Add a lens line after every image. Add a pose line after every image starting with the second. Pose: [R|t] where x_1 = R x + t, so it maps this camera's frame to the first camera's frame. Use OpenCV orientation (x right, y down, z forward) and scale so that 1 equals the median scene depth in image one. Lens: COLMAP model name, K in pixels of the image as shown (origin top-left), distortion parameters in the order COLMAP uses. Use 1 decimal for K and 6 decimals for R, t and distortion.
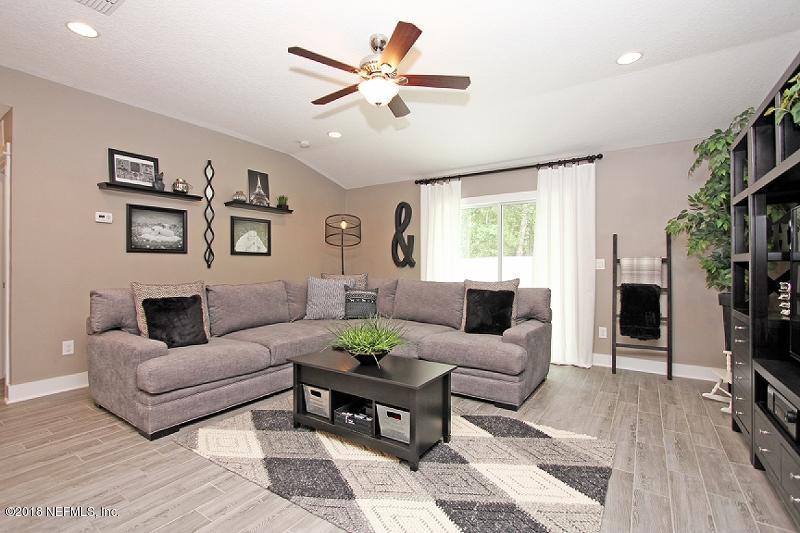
lens RADIAL K [[367.4, 0, 399.7], [0, 367.4, 262.1], [0, 0, 1]] dist [-0.004583, 0.000406]
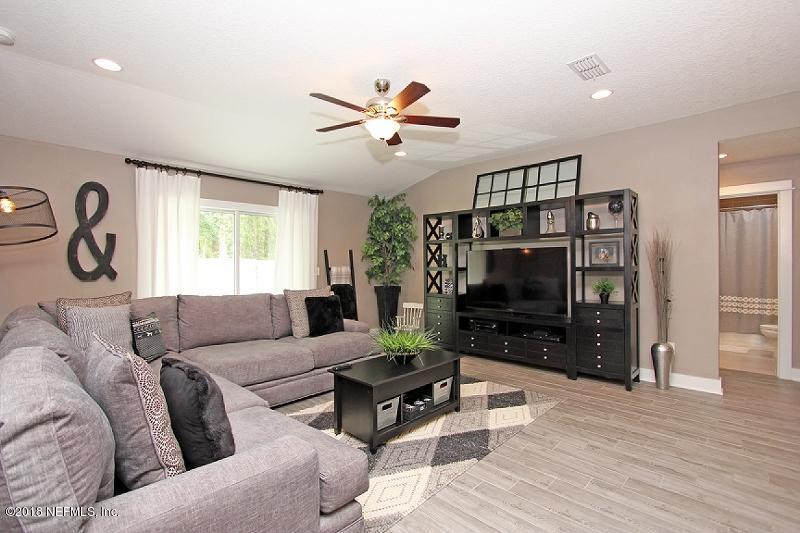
lens RADIAL K [[367.4, 0, 401.4], [0, 367.4, 263.8], [0, 0, 1]] dist [-0.004583, 0.000406]
pose [[0.185783, -0.001794, 0.982589, -0.683085], [-0.001164, 0.999997, 0.002046, -0.024125], [-0.982590, -0.001524, 0.185780, 0.427204]]
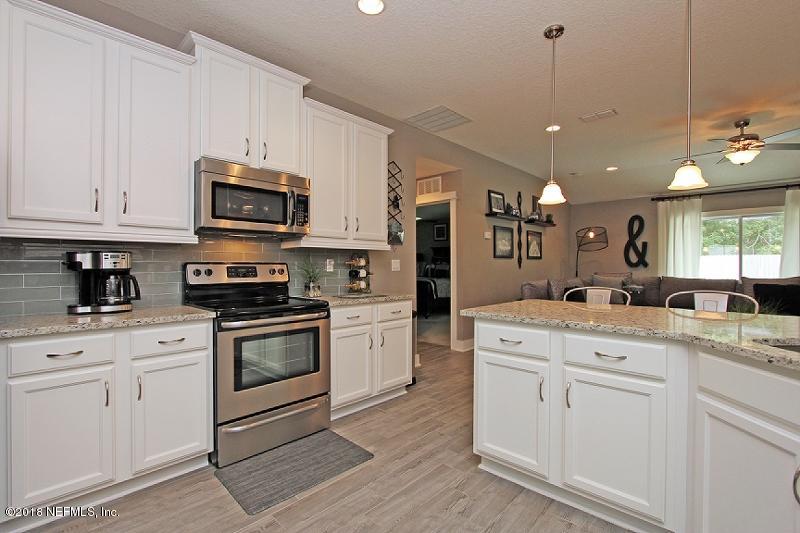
lens RADIAL K [[367.4, 0, 404.0], [0, 367.4, 263.9], [0, 0, 1]] dist [-0.004583, 0.000406]
pose [[0.985765, -0.001308, -0.168124, -0.711686], [0.002119, 0.999987, 0.004641, -0.007836], [0.168116, -0.004931, 0.985755, -0.454976]]
